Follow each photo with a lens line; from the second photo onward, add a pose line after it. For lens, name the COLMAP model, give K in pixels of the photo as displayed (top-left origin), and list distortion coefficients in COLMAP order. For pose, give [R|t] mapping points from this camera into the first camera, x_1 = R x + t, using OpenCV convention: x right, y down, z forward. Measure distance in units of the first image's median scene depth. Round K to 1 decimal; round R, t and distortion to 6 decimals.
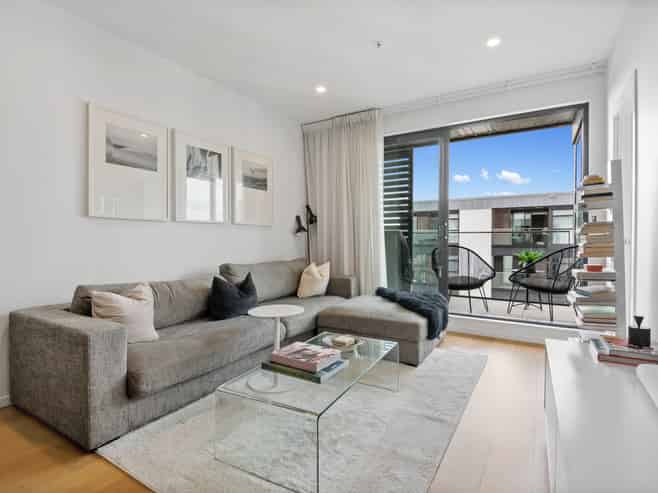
lens RADIAL K [[339.2, 0, 331.5], [0, 339.2, 244.5], [0, 0, 1]] dist [0.002374, -0.000328]
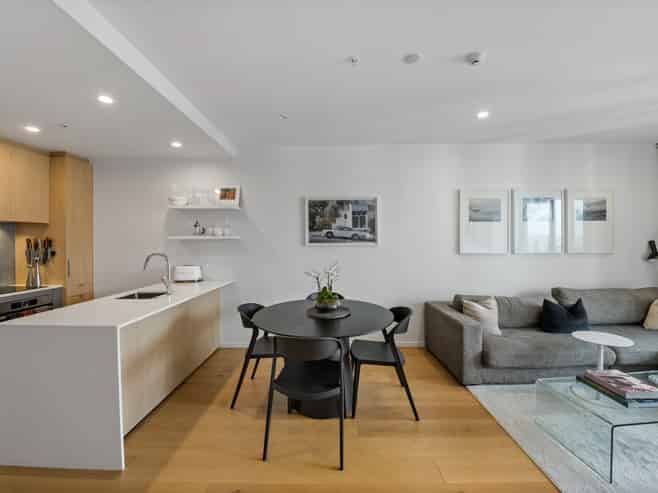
lens RADIAL K [[277.9, 0, 327.9], [0, 277.9, 242.2], [0, 0, 1]] dist [-0.001693, -0.009500]
pose [[0.509282, -0.001628, -0.860598, 0.165849], [-0.003356, 0.999987, -0.003878, -0.127713], [0.860593, 0.004864, 0.509270, -0.305660]]
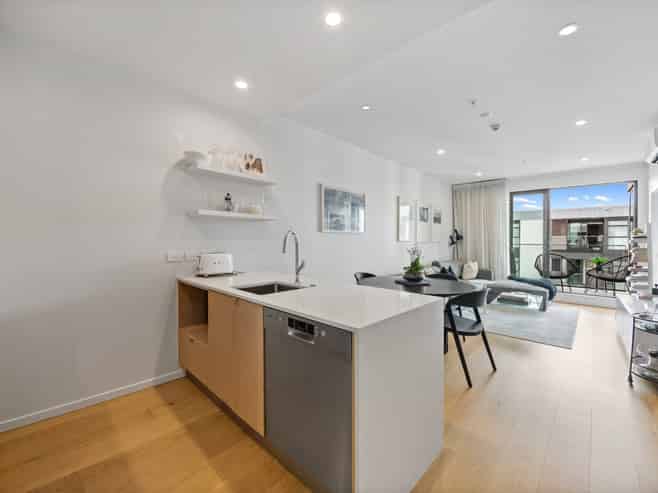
lens RADIAL K [[277.9, 0, 327.9], [0, 277.9, 242.2], [0, 0, 1]] dist [-0.001693, -0.009500]
pose [[0.977435, 0.009460, -0.211023, -0.765647], [-0.011671, 0.999889, -0.009236, -0.047336], [0.210912, 0.011491, 0.977437, -1.066901]]
